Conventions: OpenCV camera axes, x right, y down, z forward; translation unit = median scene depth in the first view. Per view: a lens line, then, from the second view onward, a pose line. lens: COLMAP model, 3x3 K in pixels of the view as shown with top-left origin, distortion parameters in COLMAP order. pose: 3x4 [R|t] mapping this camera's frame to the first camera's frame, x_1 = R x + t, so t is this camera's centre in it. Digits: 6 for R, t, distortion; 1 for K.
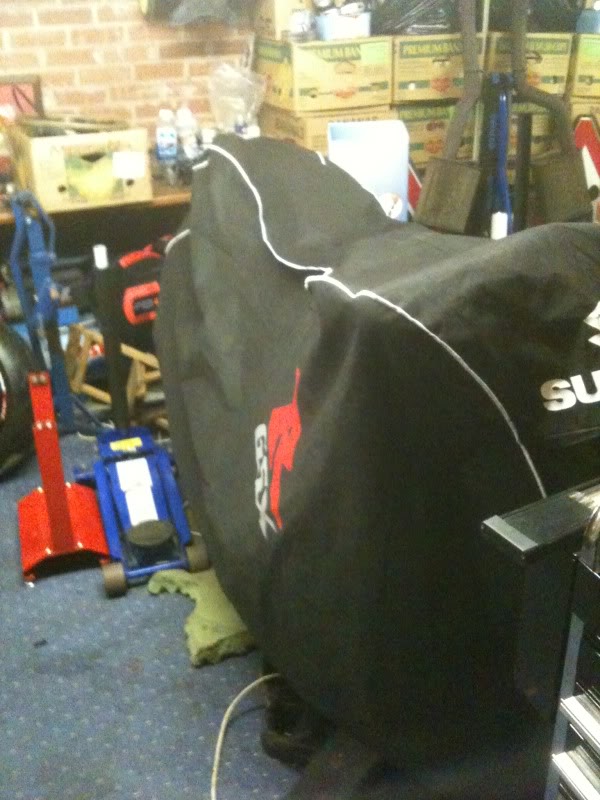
lens RADIAL K [[836.8, 0, 301.6], [0, 836.8, 398.1], [0, 0, 1]] dist [-0.022723, 0.000000]
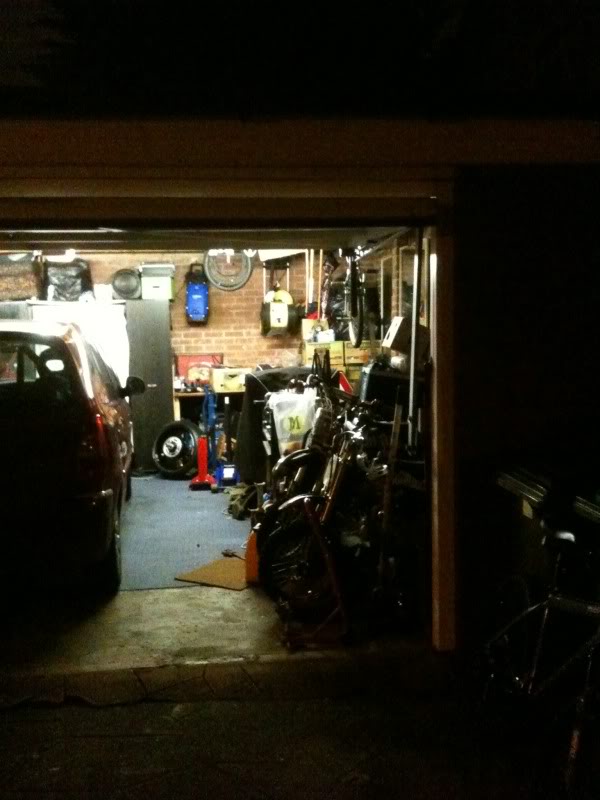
lens RADIAL K [[836.8, 0, 299.5], [0, 836.8, 400.5], [0, 0, 1]] dist [-0.022723, 0.000000]
pose [[0.964402, 0.023226, -0.263420, 0.700974], [-0.116588, 0.931440, -0.344713, 0.725458], [0.237354, 0.363154, 0.900990, -1.470360]]
